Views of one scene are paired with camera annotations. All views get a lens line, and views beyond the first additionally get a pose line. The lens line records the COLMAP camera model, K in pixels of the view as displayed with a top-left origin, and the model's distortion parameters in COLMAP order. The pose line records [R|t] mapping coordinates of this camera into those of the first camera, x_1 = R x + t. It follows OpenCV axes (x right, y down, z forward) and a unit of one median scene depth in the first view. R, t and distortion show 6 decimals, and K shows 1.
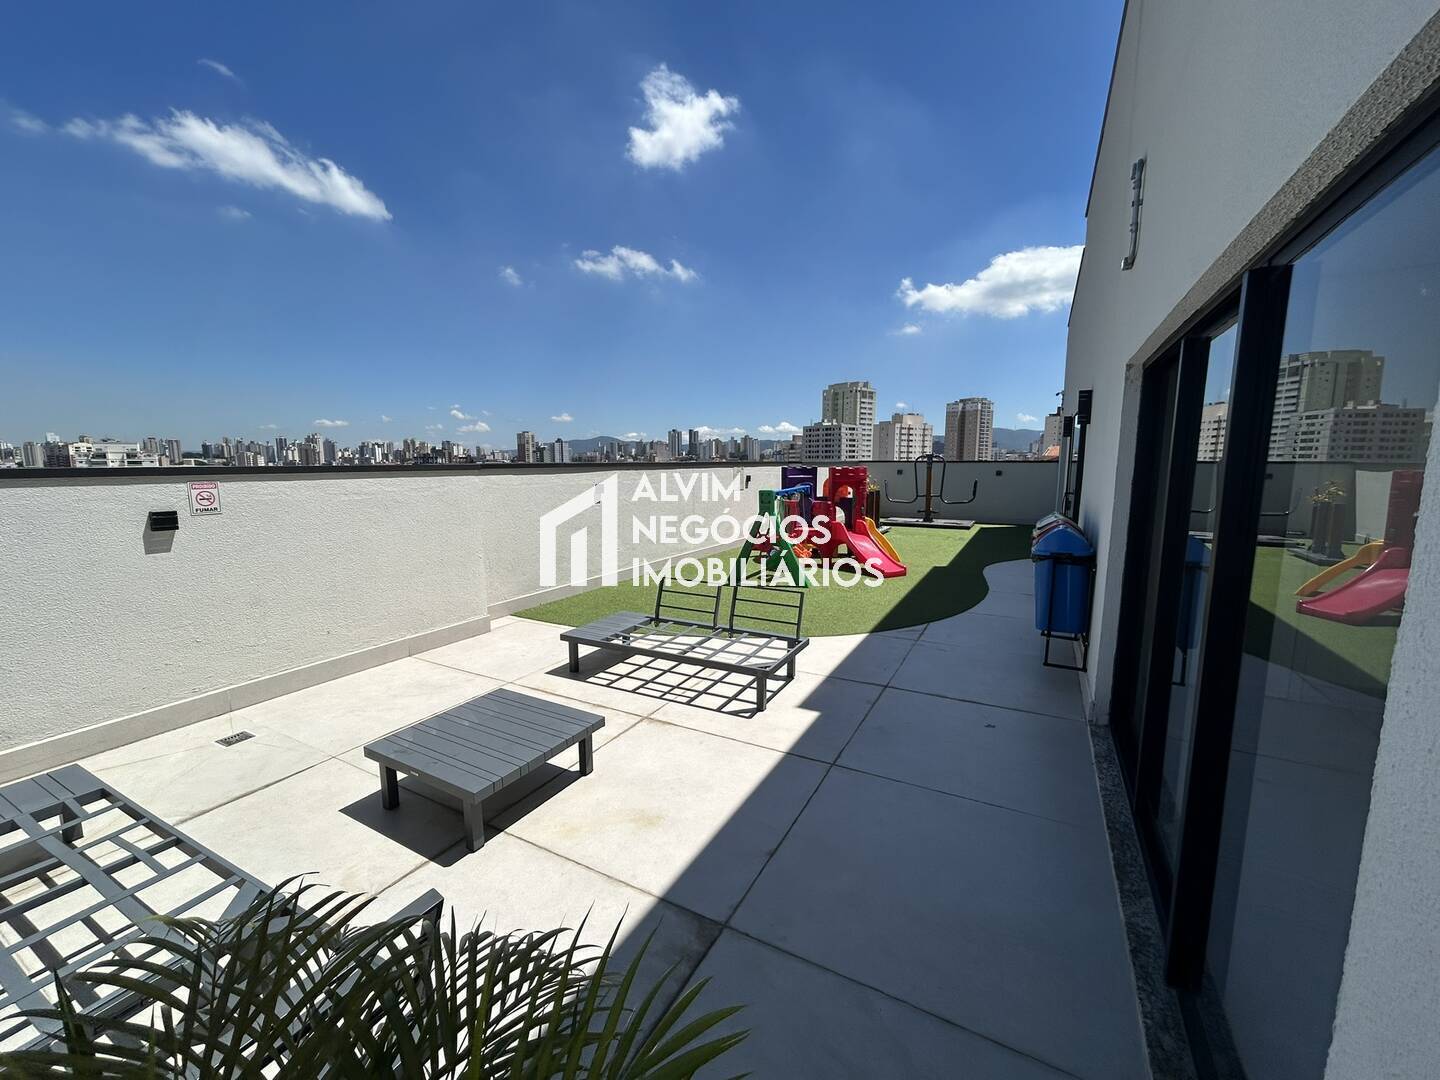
lens RADIAL K [[583.6, 0, 723.1], [0, 583.6, 545.9], [0, 0, 1]] dist [0.002085, 0.001111]
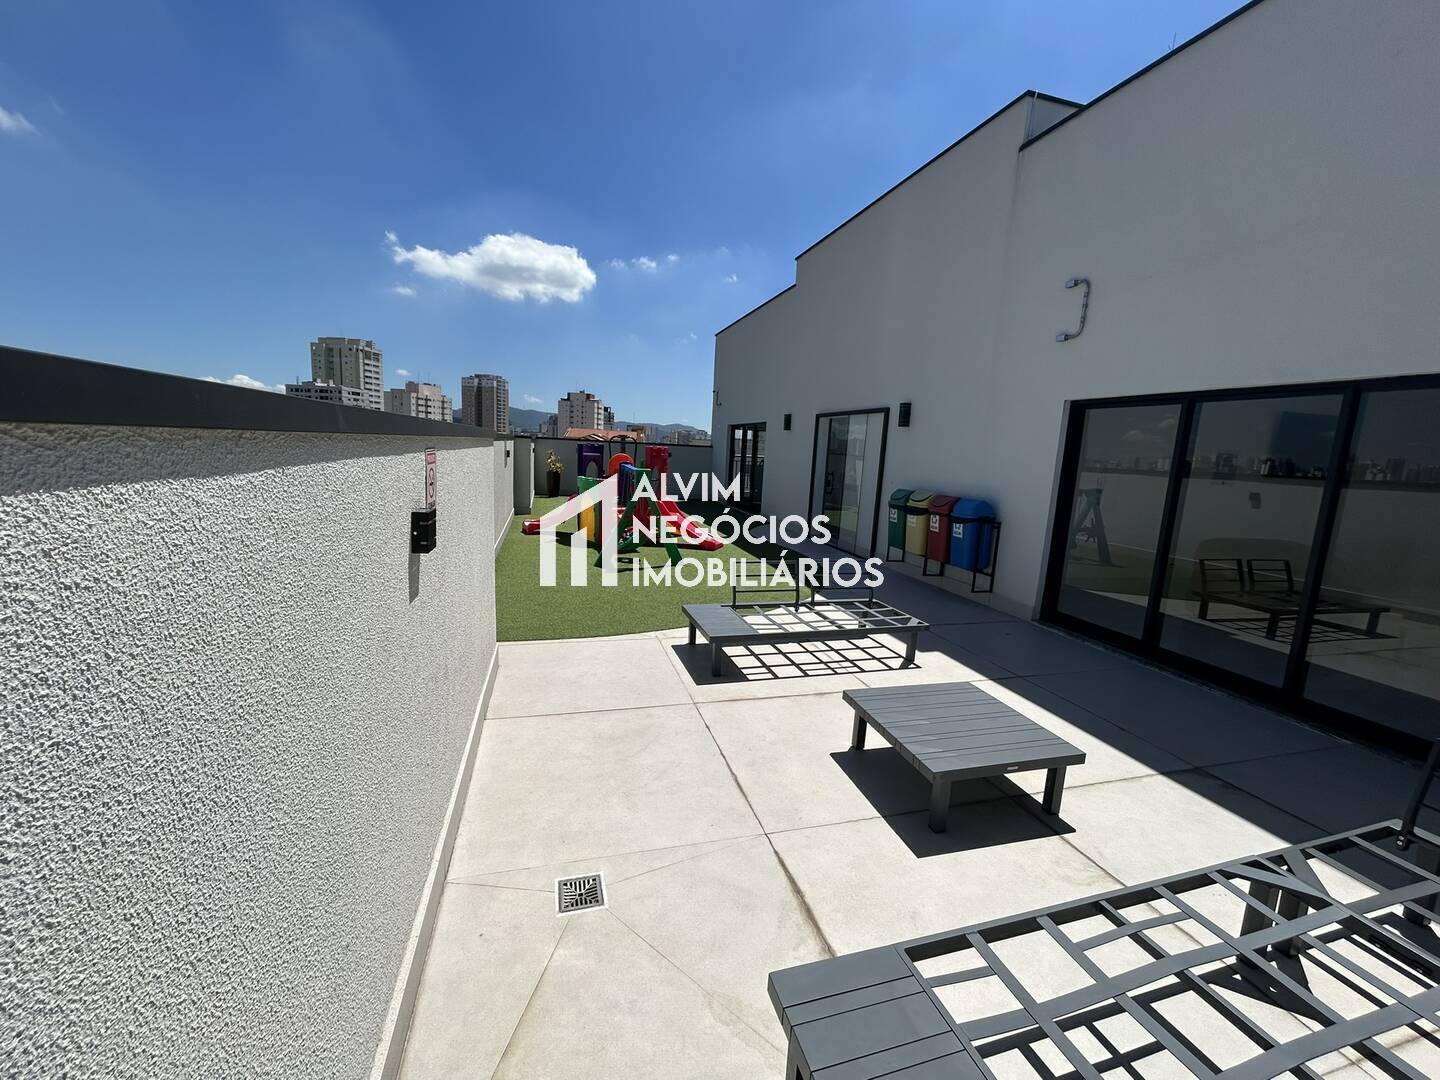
lens RADIAL K [[583.6, 0, 719.3], [0, 583.6, 534.7], [0, 0, 1]] dist [0.002085, 0.001111]
pose [[0.706716, -0.070243, 0.704002, -0.848239], [0.055089, 0.997501, 0.044227, -0.037039], [-0.705349, 0.007527, 0.708820, 0.362863]]
